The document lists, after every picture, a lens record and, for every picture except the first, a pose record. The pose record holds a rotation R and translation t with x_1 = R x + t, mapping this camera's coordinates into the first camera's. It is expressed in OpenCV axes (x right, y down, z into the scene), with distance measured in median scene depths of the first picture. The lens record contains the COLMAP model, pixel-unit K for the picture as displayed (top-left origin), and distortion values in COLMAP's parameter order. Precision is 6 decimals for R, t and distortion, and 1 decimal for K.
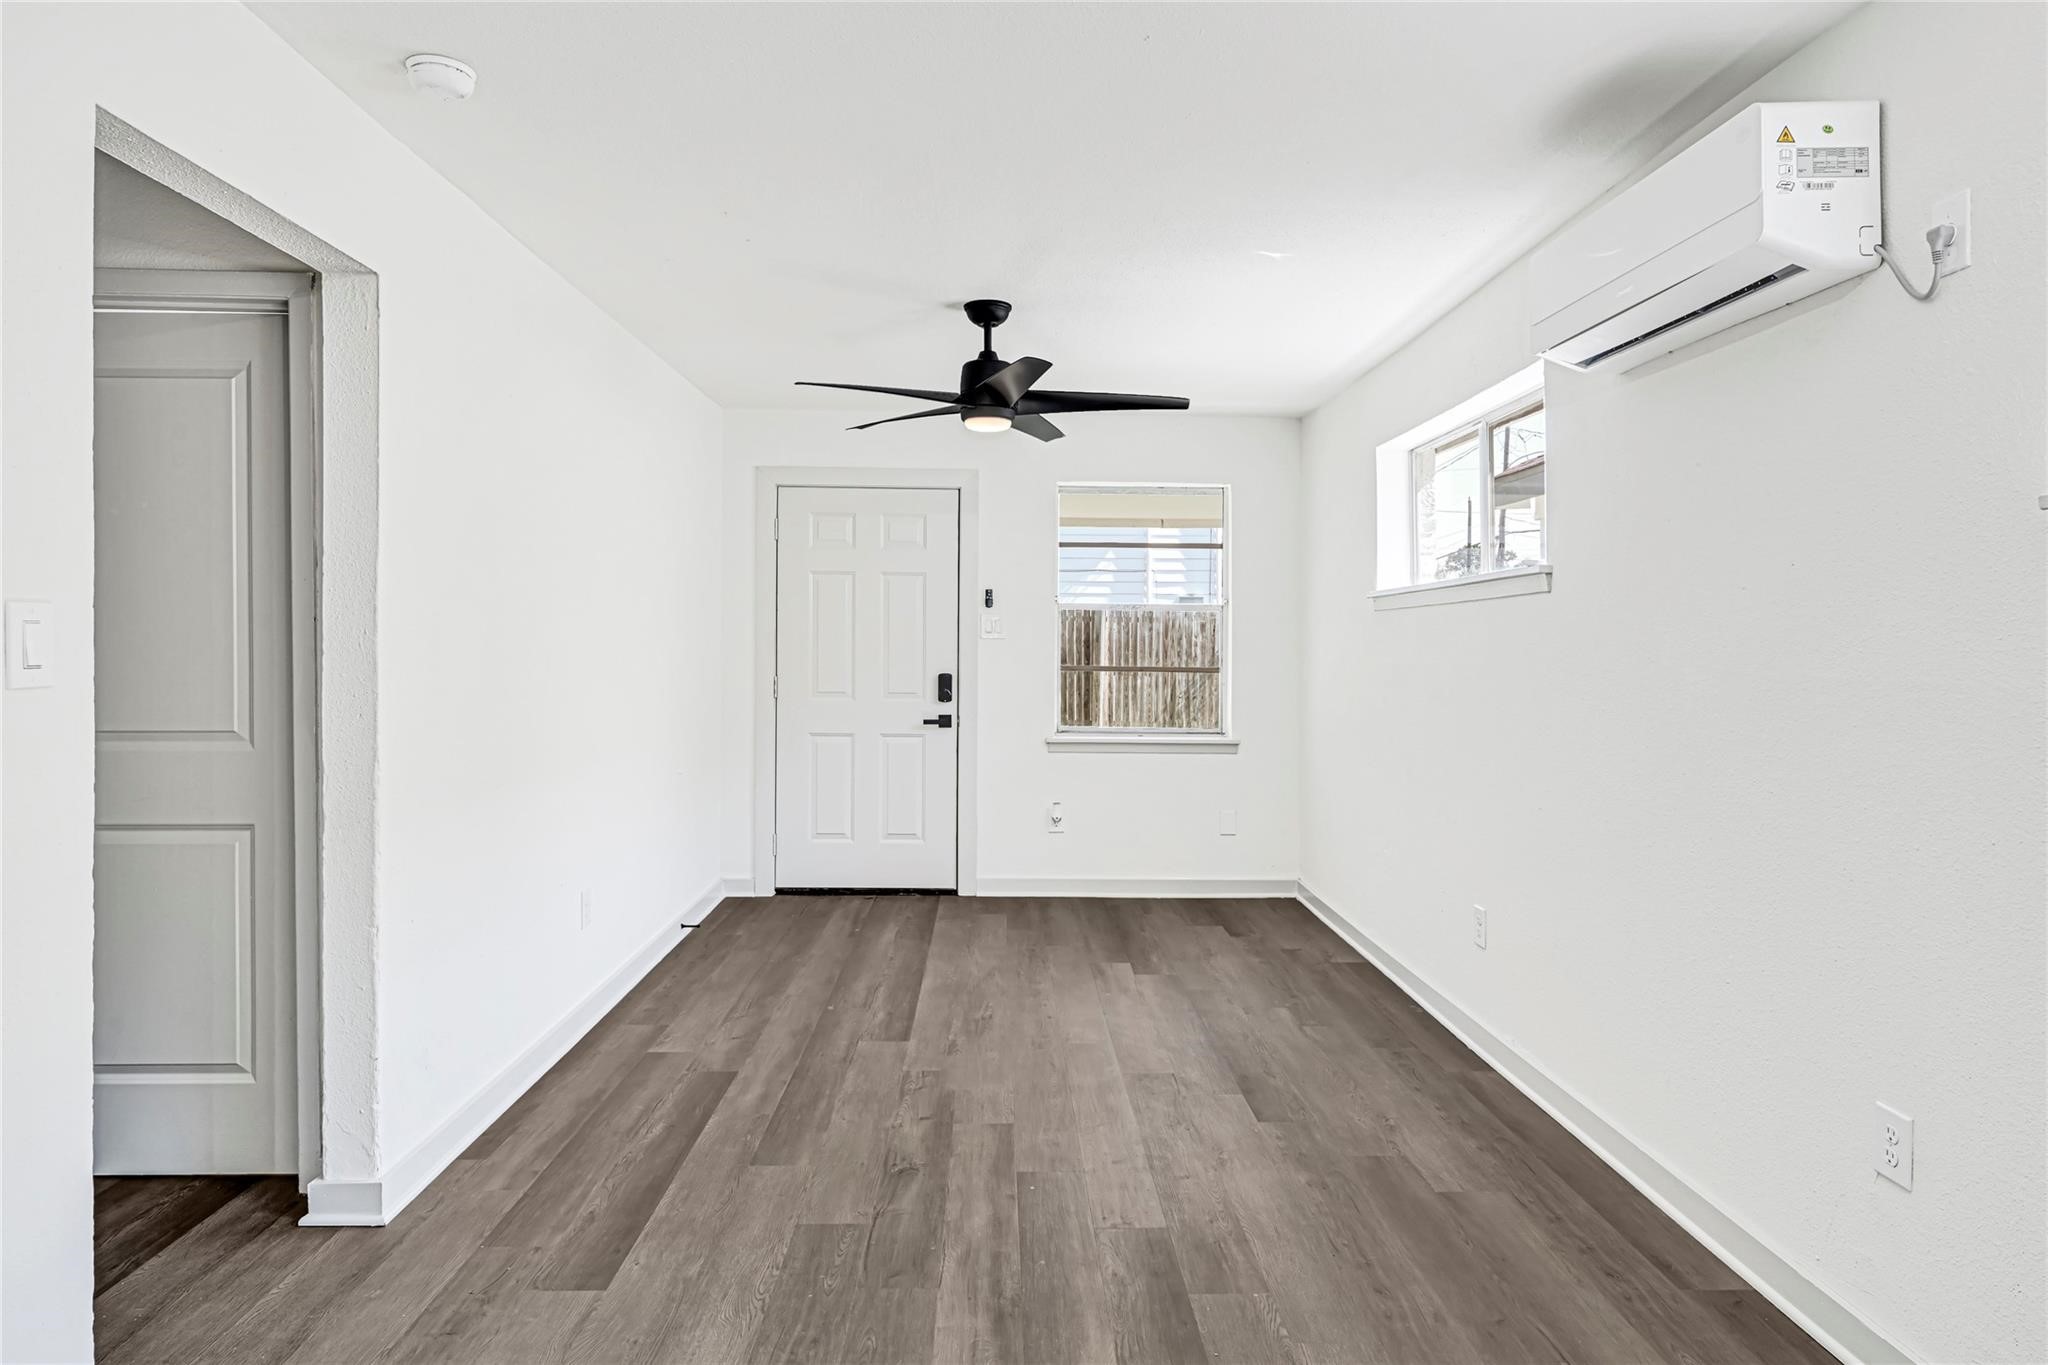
lens RADIAL K [[1215.3, 0, 1030.2], [0, 1215.3, 636.3], [0, 0, 1]] dist [0.002142, 0.002082]
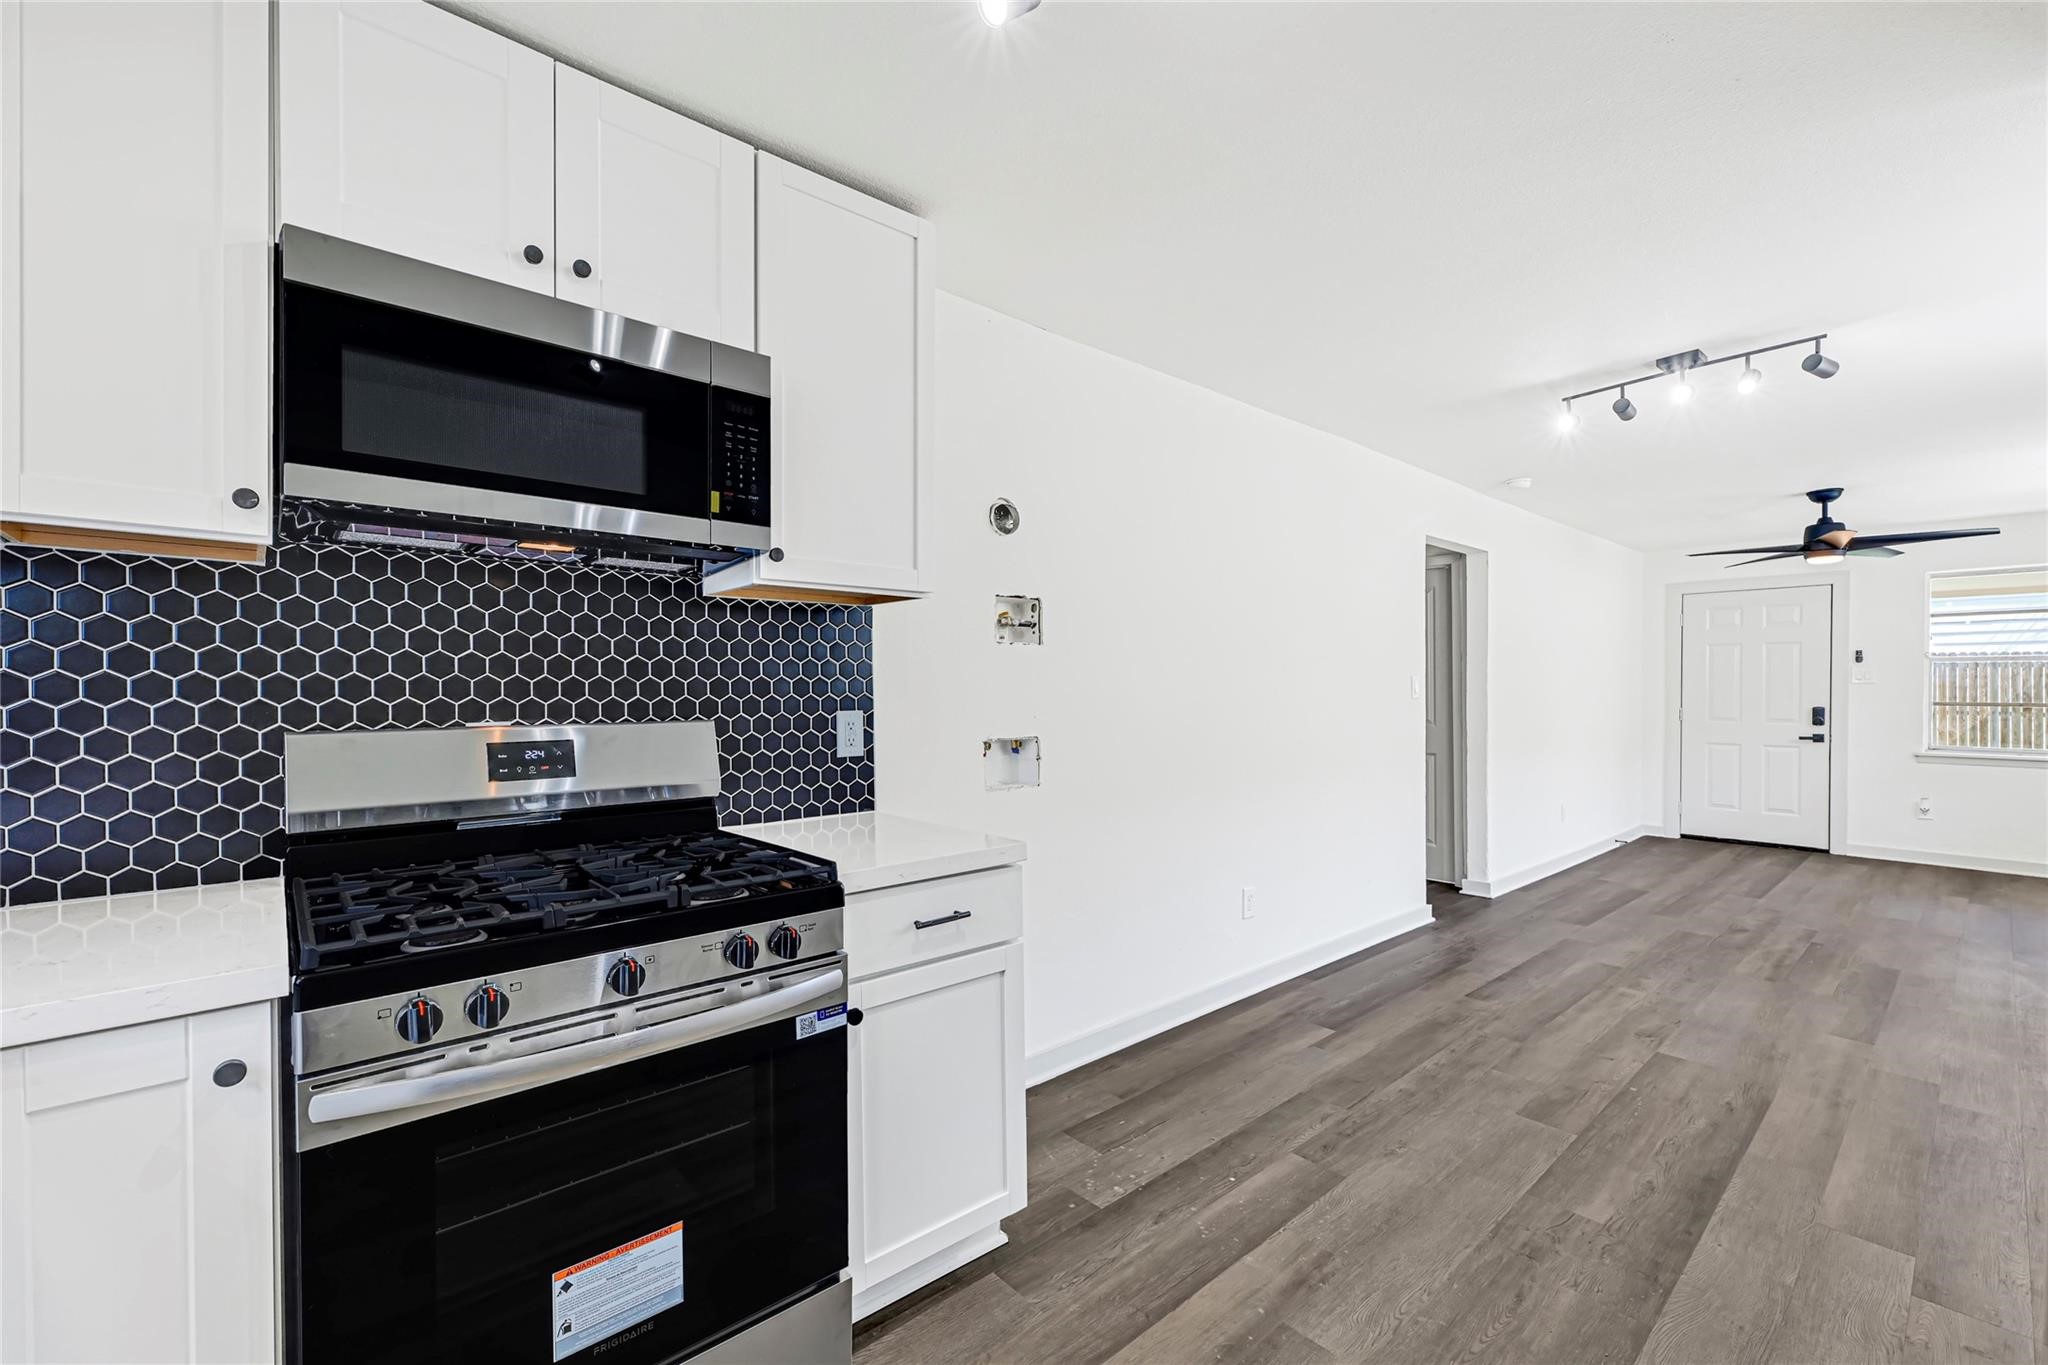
lens RADIAL K [[857.9, 0, 1010.5], [0, 857.9, 701.1], [0, 0, 1]] dist [0.001146, -0.000036]
pose [[0.631071, 0.001746, -0.775723, 0.219467], [0.008666, 0.999919, 0.009301, 0.007455], [0.775676, -0.012591, 0.631005, -0.812864]]
